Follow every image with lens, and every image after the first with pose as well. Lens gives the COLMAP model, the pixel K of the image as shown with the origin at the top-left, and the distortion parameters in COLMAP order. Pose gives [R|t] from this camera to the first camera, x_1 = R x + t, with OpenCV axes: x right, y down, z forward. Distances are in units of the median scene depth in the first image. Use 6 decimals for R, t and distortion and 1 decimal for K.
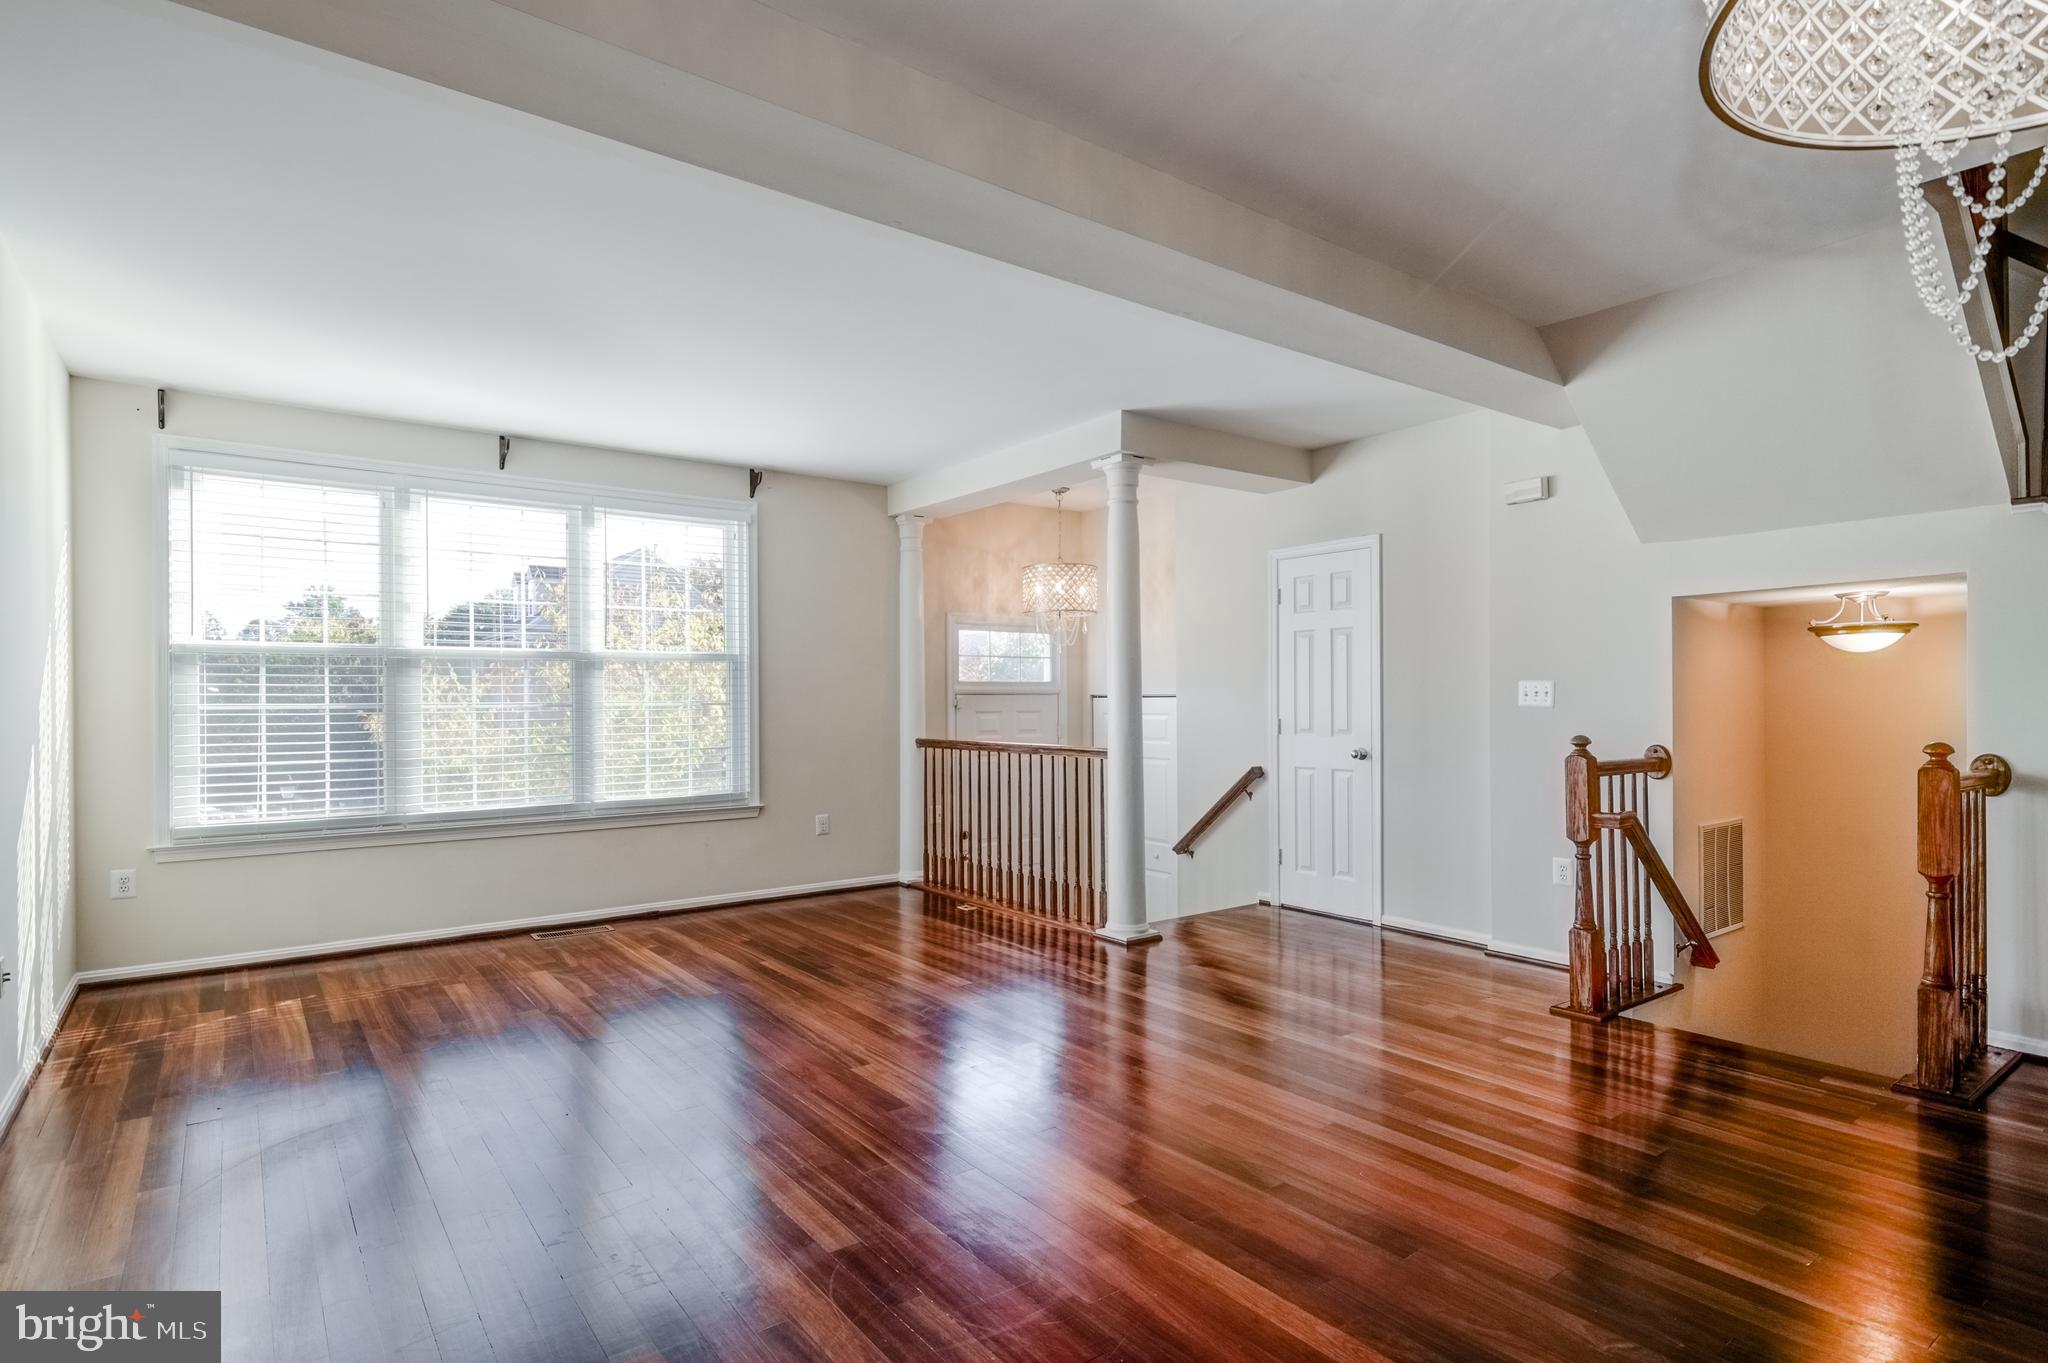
lens RADIAL K [[1055.9, 0, 1014.0], [0, 1055.9, 684.2], [0, 0, 1]] dist [0.014305, -0.002578]
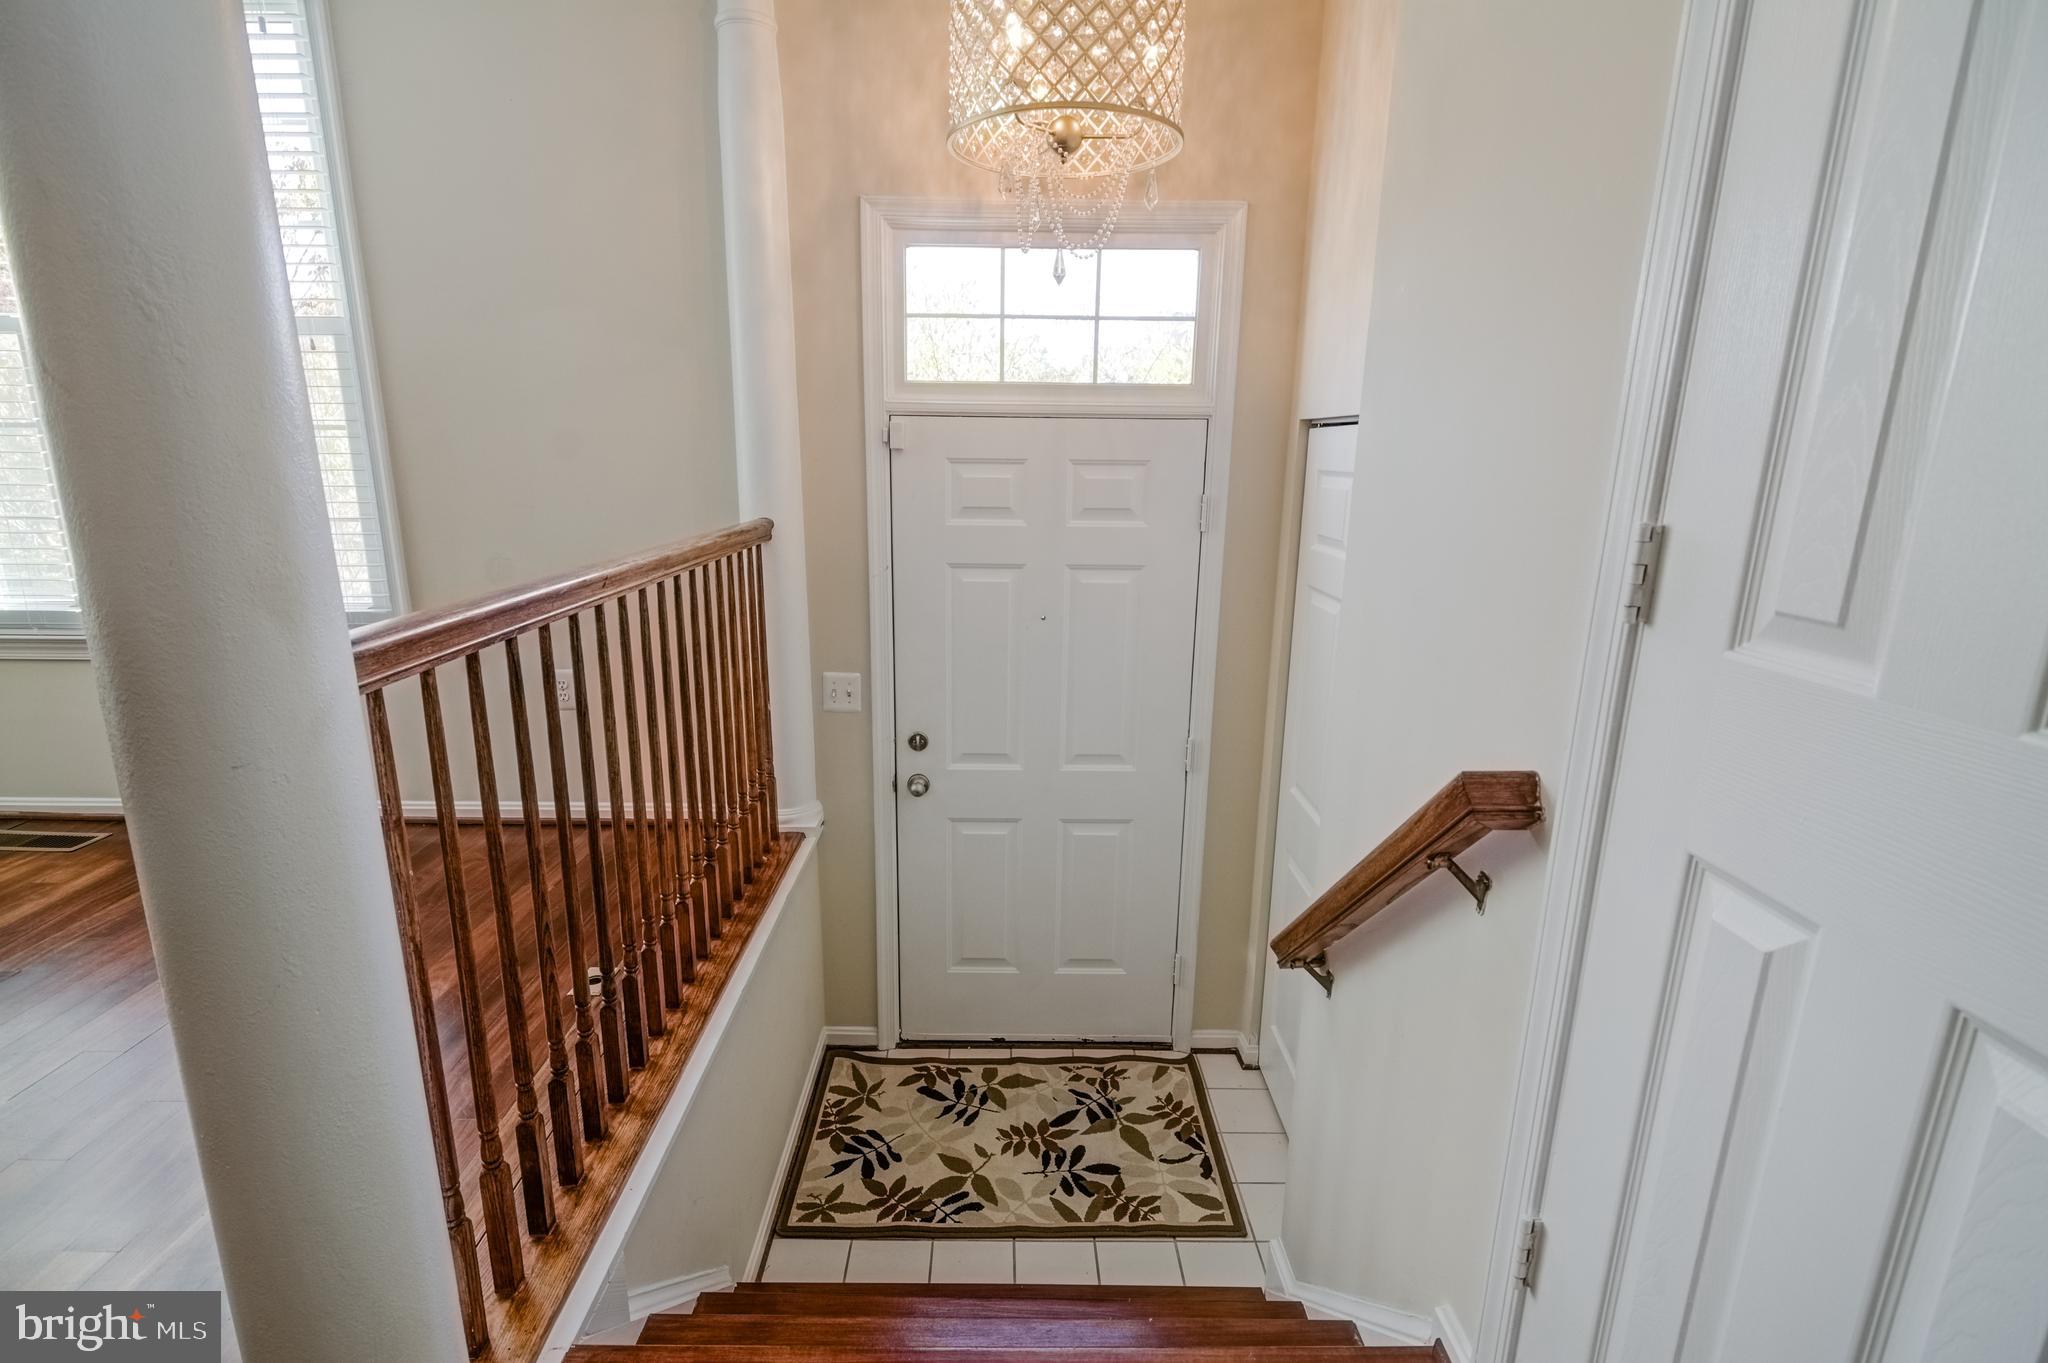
lens RADIAL K [[981.5, 0, 1019.1], [0, 981.5, 695.5], [0, 0, 1]] dist [0.021553, -0.009875]
pose [[0.802517, 0.155487, -0.576013, 0.241608], [-0.004832, 0.967106, 0.254326, 0.019410], [0.596610, -0.201318, 0.776870, 0.759256]]
